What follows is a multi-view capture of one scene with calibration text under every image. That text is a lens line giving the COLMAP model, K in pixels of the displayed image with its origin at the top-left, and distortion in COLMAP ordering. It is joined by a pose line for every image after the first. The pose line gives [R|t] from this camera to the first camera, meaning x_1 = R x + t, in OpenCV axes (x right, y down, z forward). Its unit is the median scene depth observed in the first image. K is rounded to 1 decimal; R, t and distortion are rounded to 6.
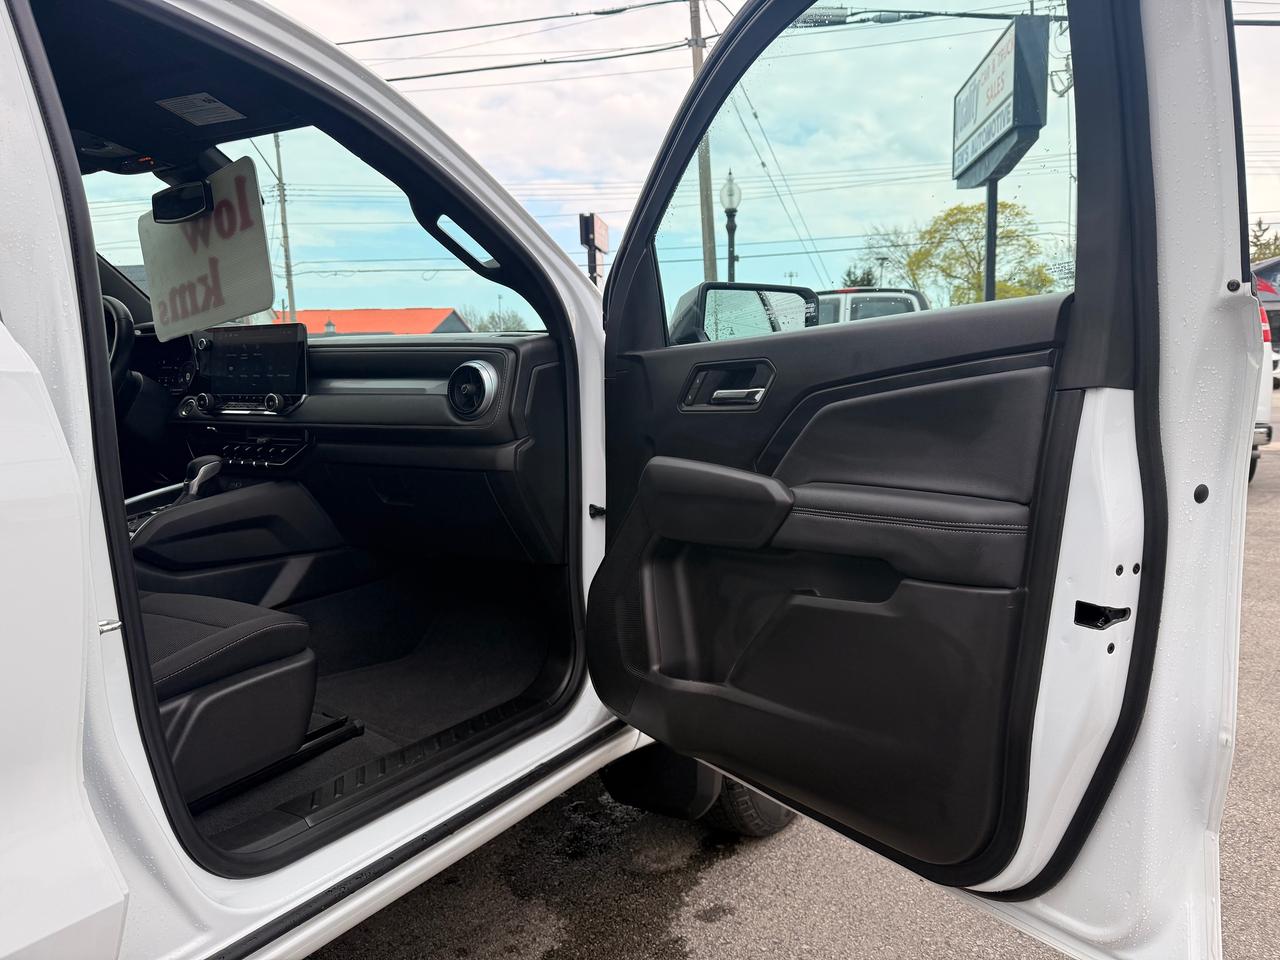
lens RADIAL K [[912.9, 0, 644.7], [0, 912.9, 481.5], [0, 0, 1]] dist [0.067341, -0.093941]
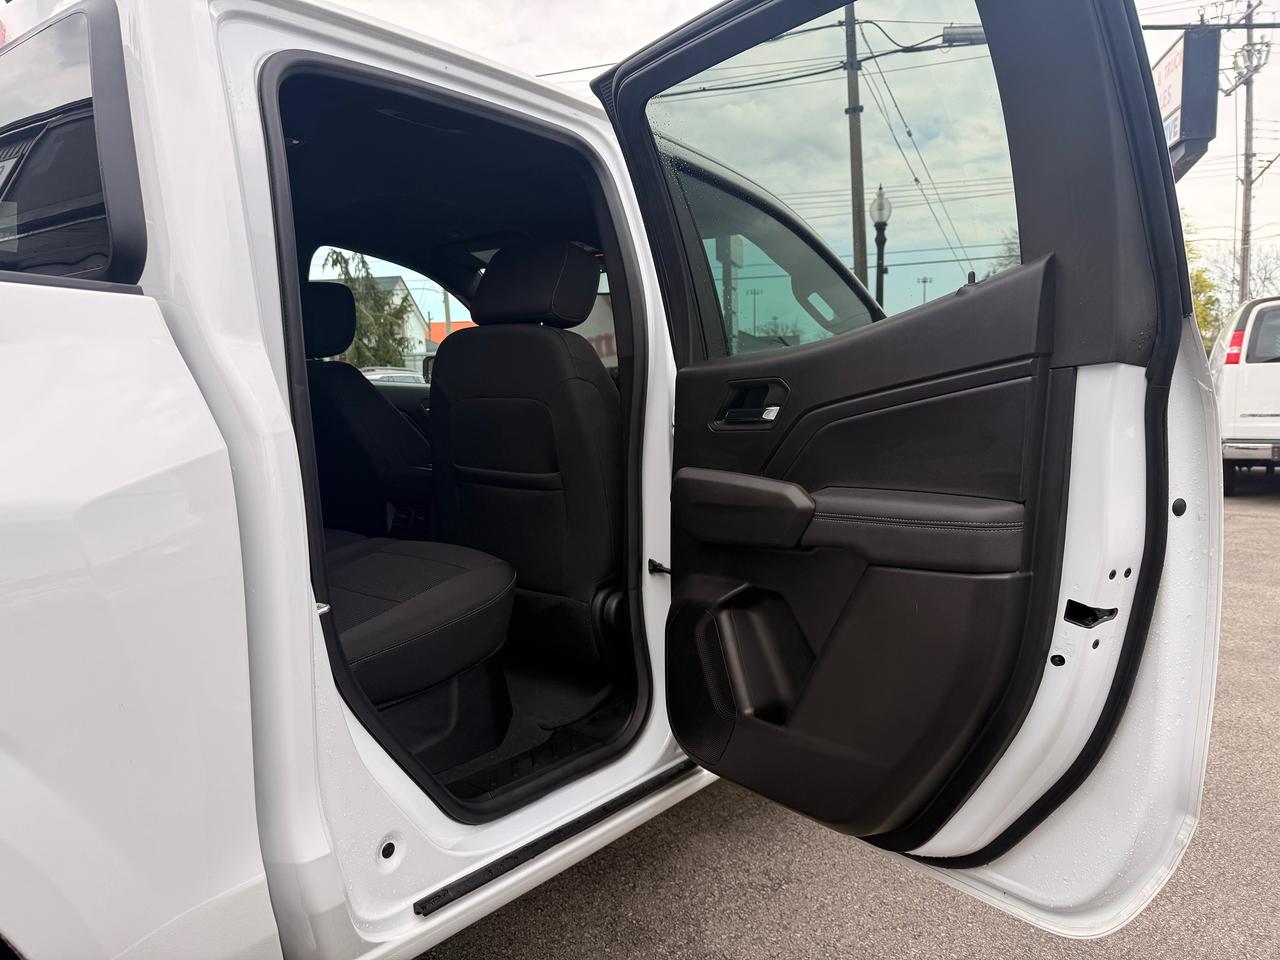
lens RADIAL K [[917.2, 0, 635.0], [0, 917.2, 488.6], [0, 0, 1]] dist [-0.002967, -0.003657]
pose [[0.989525, 0.020561, -0.142888, -0.024308], [-0.020752, 0.999785, 0.000153, 0.002854], [0.142860, 0.002814, 0.989739, -0.042643]]
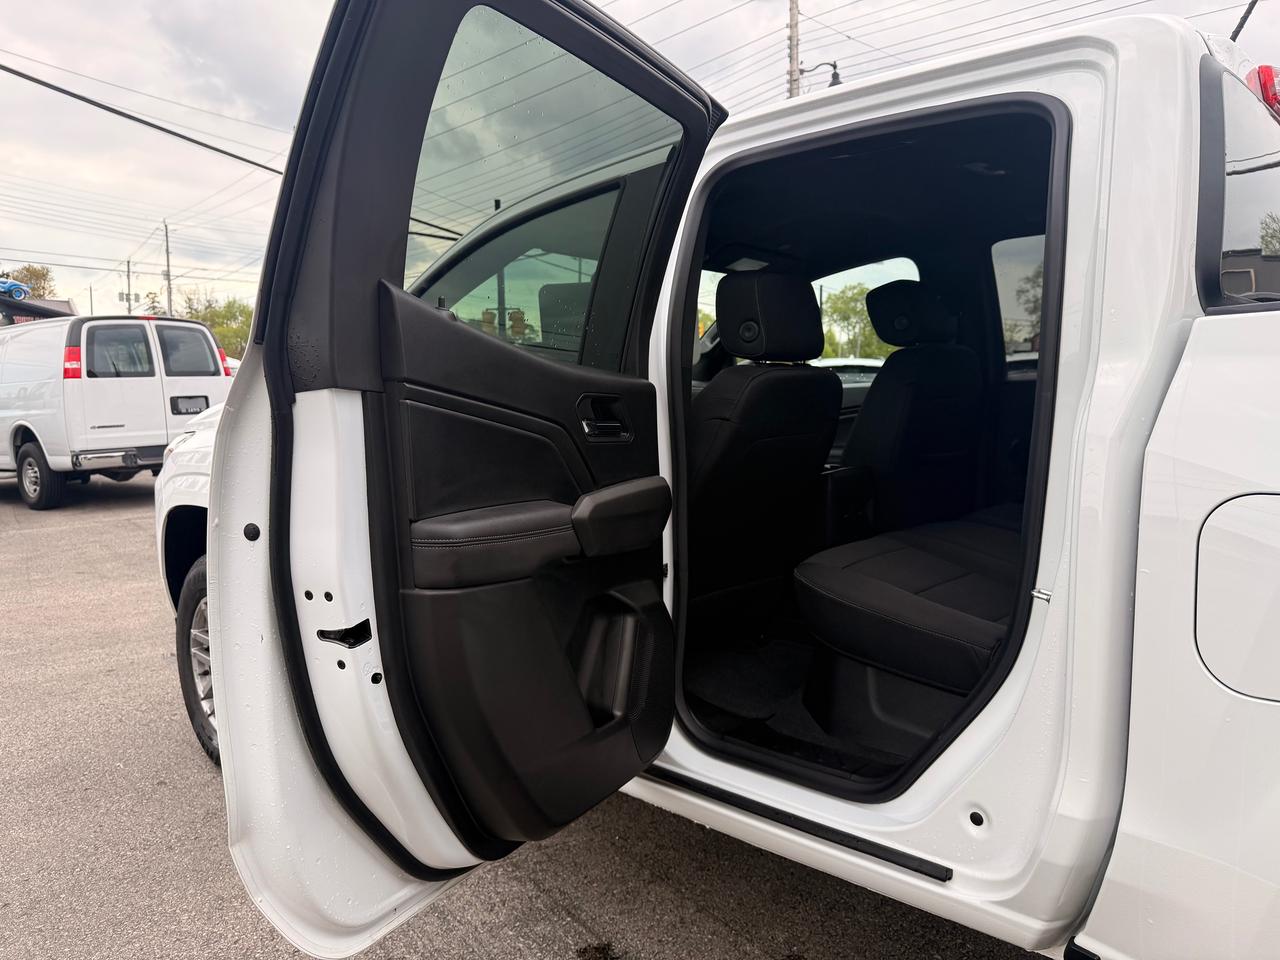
lens RADIAL K [[912.9, 0, 644.7], [0, 912.9, 481.5], [0, 0, 1]] dist [0.067341, -0.093941]
pose [[0.262897, -0.086062, 0.960978, -0.199664], [0.116334, 0.991575, 0.056976, -0.007013], [-0.957785, 0.096816, 0.270694, 0.060555]]
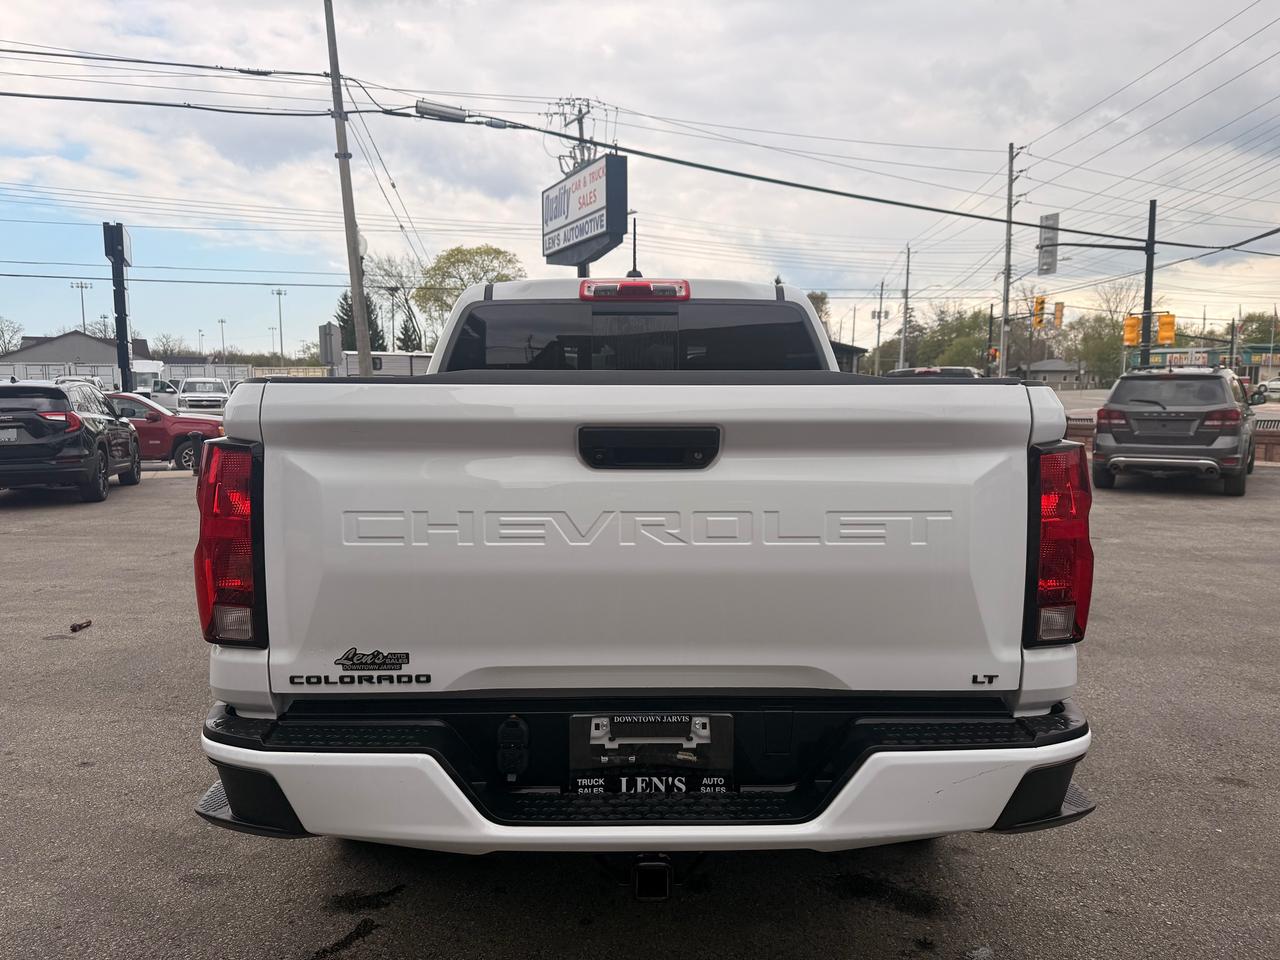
lens RADIAL K [[875.9, 0, 636.7], [0, 875.9, 498.1], [0, 0, 1]] dist [0.129483, -0.219706]
pose [[0.861062, -0.041451, 0.506807, -0.183242], [0.043357, 0.999027, 0.008046, 0.009193], [-0.506648, 0.015045, 0.862022, -0.125971]]
